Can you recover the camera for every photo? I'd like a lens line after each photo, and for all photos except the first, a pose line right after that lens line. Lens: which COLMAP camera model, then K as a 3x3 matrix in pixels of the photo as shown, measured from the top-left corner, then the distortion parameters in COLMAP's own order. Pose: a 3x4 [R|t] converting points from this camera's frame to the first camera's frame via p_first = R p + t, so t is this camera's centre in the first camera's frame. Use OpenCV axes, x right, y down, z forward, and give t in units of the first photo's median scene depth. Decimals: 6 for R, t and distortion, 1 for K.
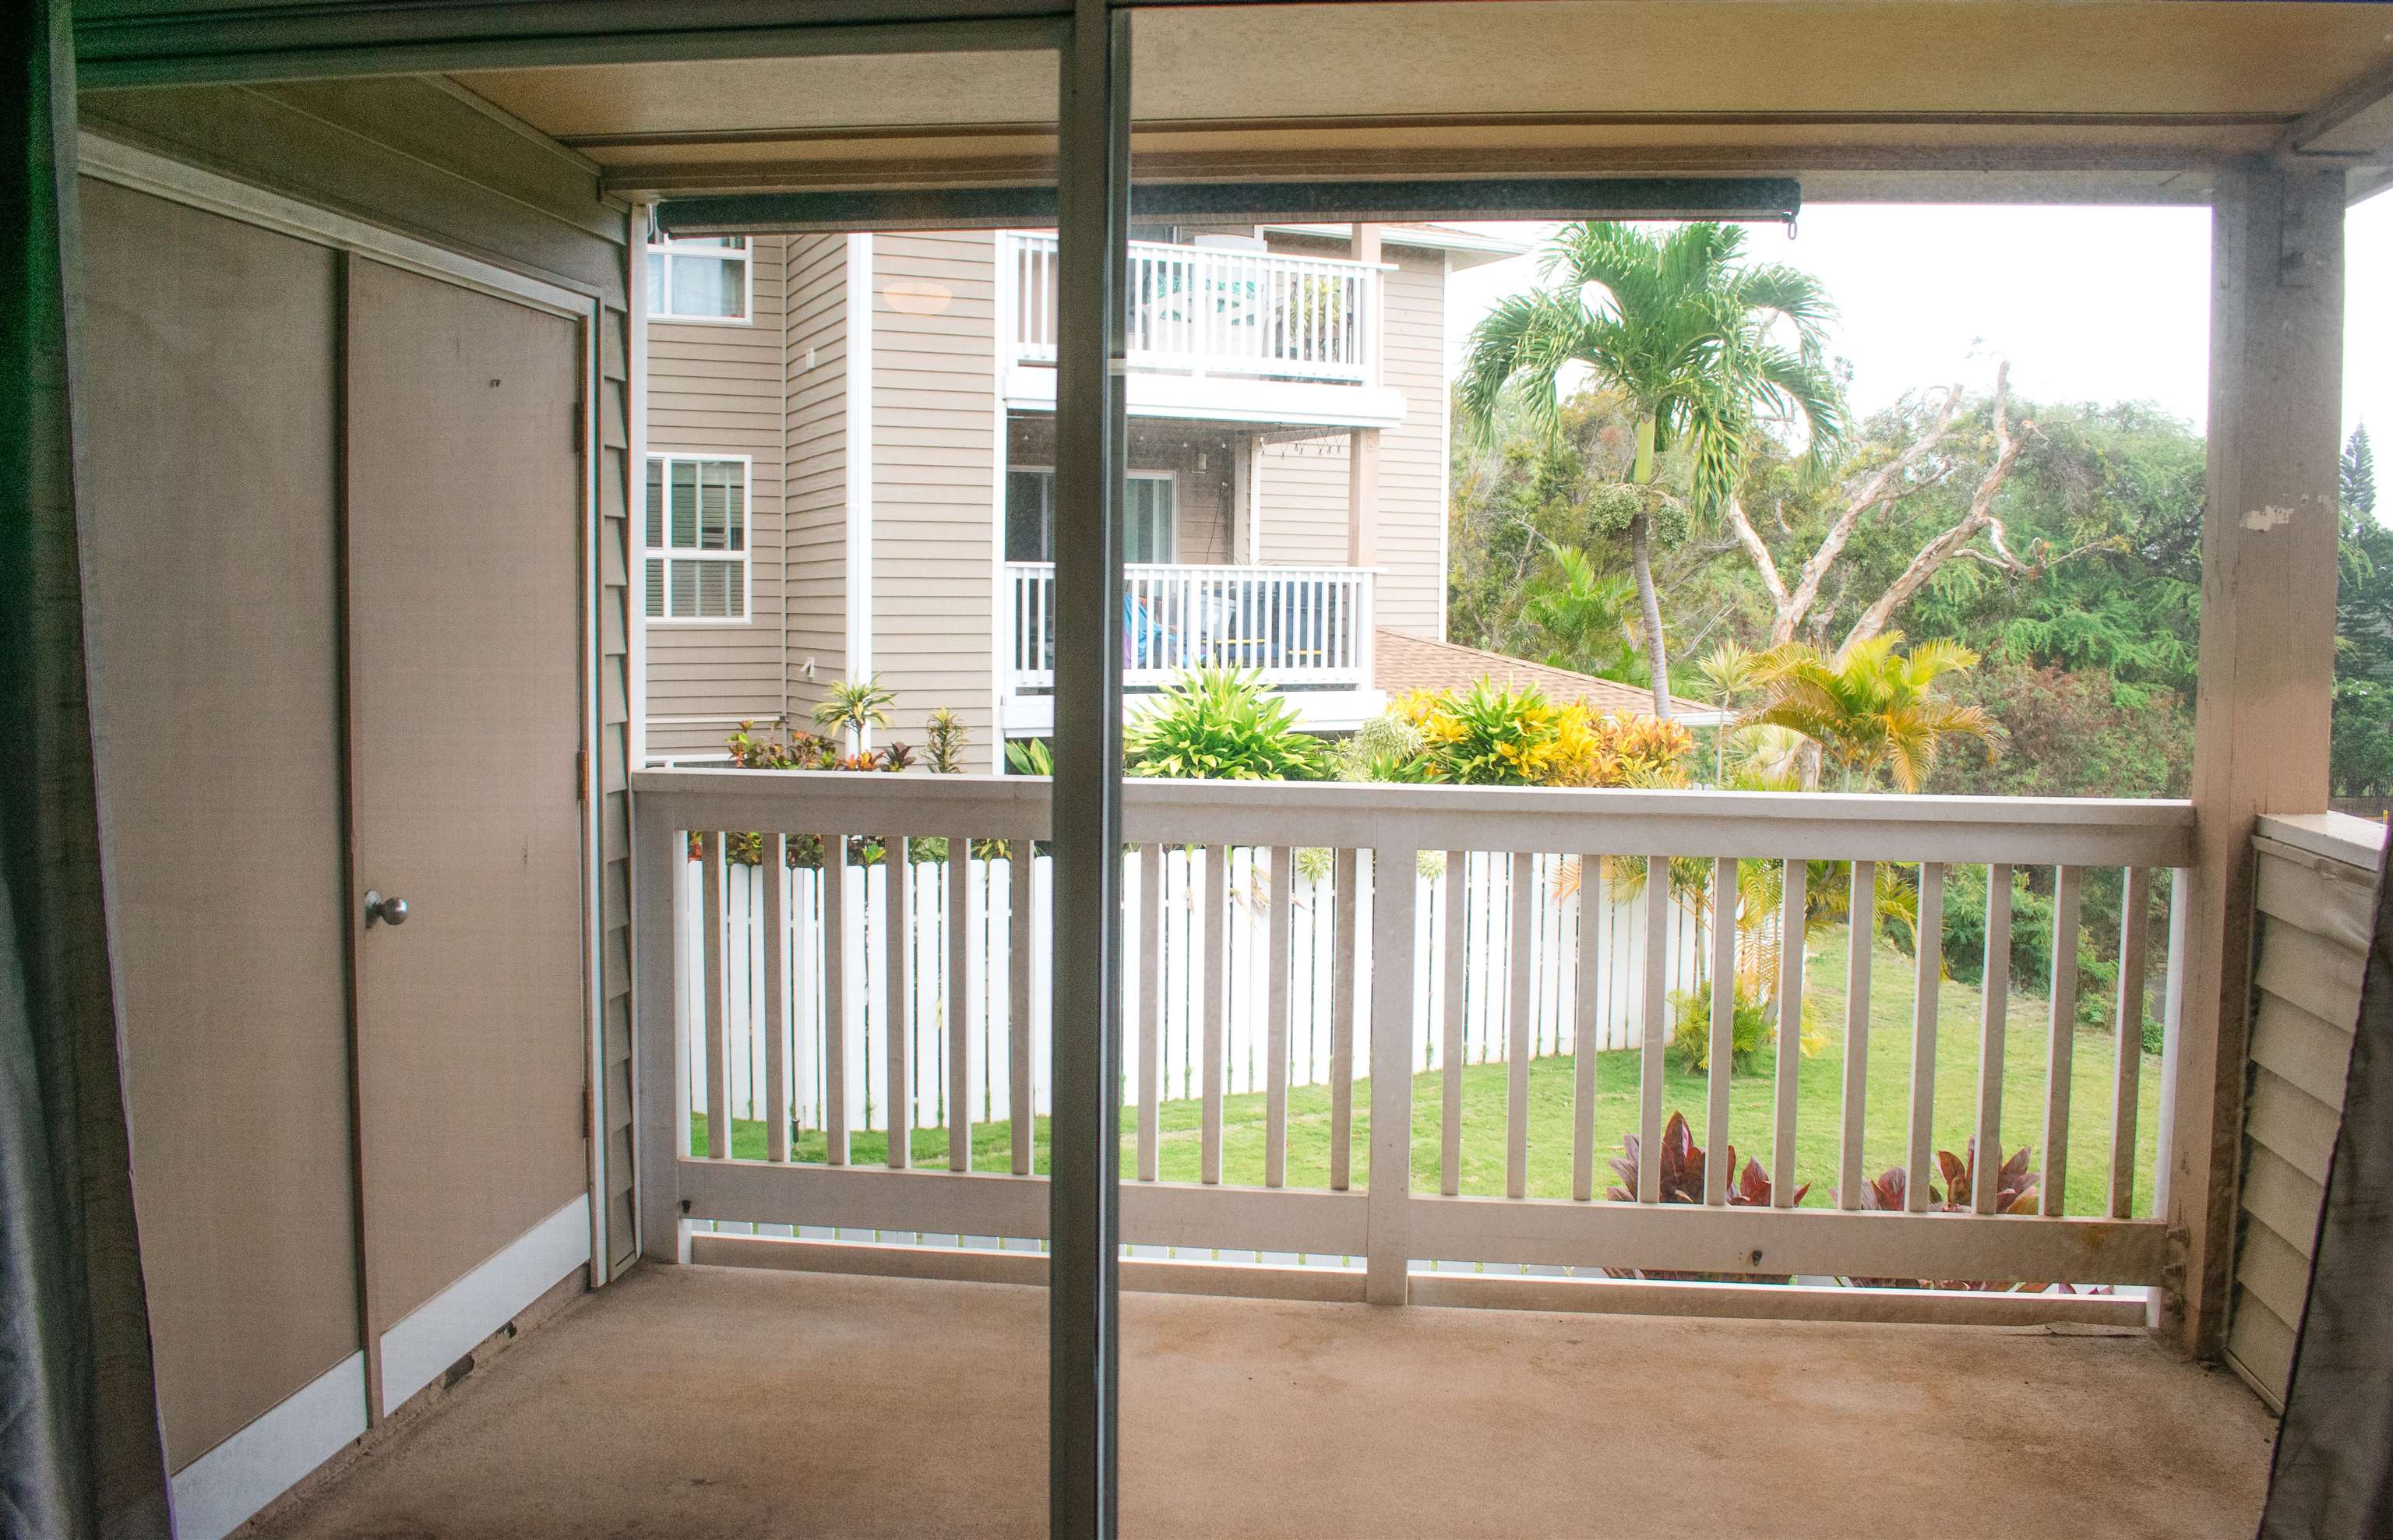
lens RADIAL K [[2027.1, 0, 1203.4], [0, 2027.1, 777.7], [0, 0, 1]] dist [-0.084835, -0.003377]
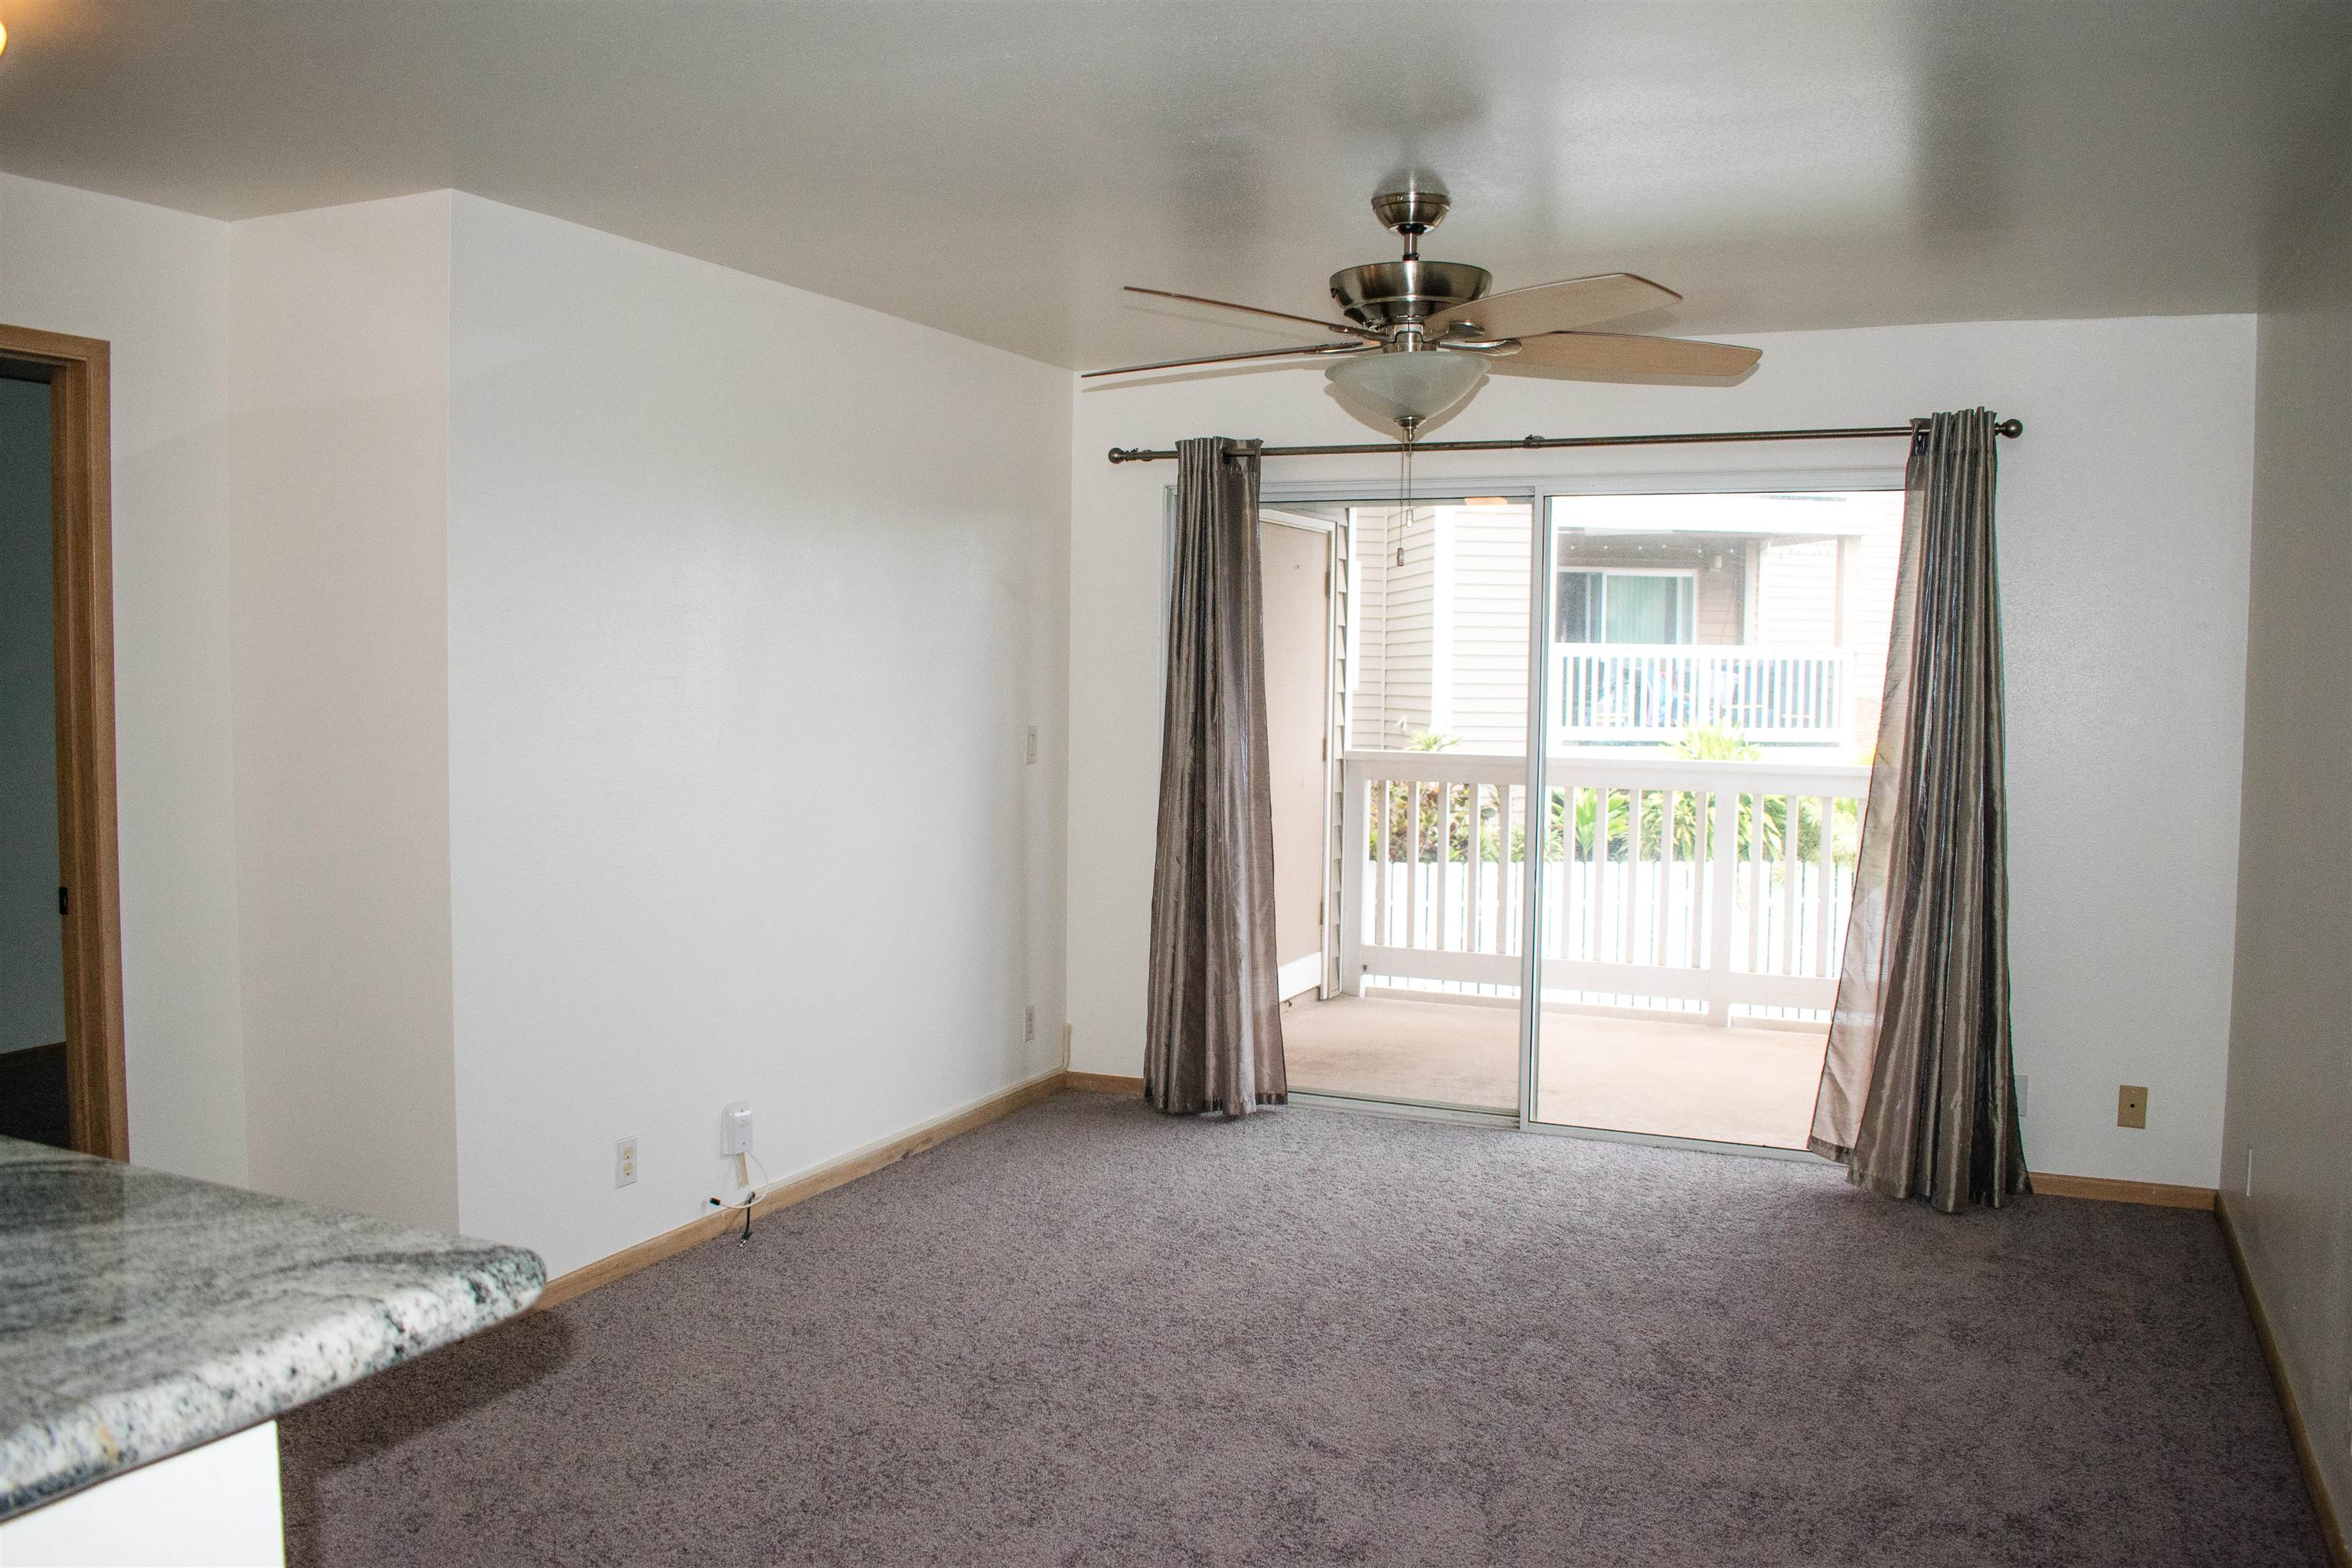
lens RADIAL K [[1858.0, 0, 1168.7], [0, 1858.0, 777.1], [0, 0, 1]] dist [-0.095586, 0.019307]
pose [[0.952784, 0.018733, -0.303071, 0.026165], [-0.028605, 0.999194, -0.028164, 0.018532], [0.302300, 0.035504, 0.952552, -0.191436]]
